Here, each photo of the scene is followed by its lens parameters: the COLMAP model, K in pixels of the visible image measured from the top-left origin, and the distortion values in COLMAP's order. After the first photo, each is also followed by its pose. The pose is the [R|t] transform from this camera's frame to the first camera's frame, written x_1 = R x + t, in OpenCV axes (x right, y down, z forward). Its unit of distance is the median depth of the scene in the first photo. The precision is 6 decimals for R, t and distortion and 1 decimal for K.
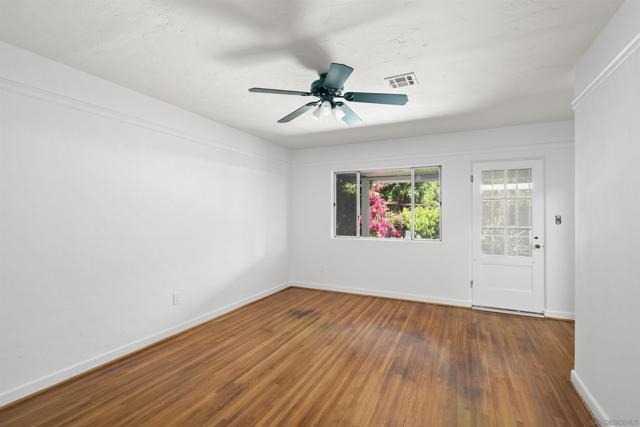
lens RADIAL K [[296.7, 0, 320.4], [0, 296.7, 212.3], [0, 0, 1]] dist [-0.000757, 0.001023]
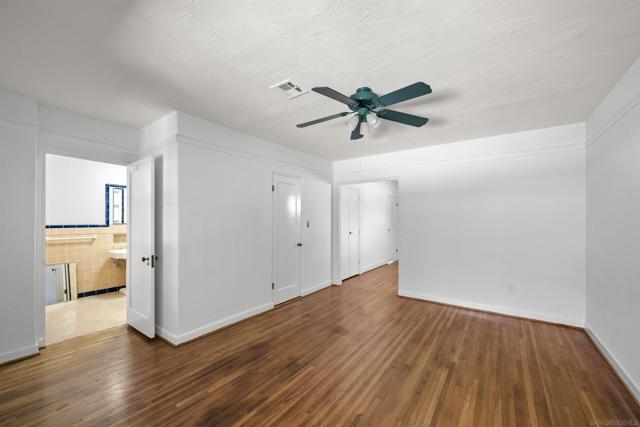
lens RADIAL K [[252.9, 0, 322.6], [0, 252.9, 218.8], [0, 0, 1]] dist [-0.001066, -0.000164]
pose [[-0.985462, -0.001534, 0.169889, 0.010960], [-0.002420, 0.999985, -0.005010, 0.006558], [-0.169879, -0.005348, -0.985450, 1.479171]]
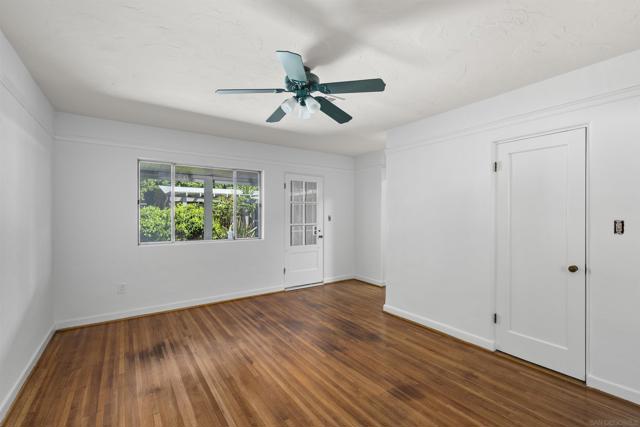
lens RADIAL K [[280.5, 0, 317.9], [0, 280.5, 215.2], [0, 0, 1]] dist [-0.003944, -0.000248]
pose [[0.494098, -0.003627, 0.869399, -0.564918], [-0.003314, 0.999976, 0.006056, 0.000969], [-0.869400, -0.005873, 0.494074, 0.391359]]
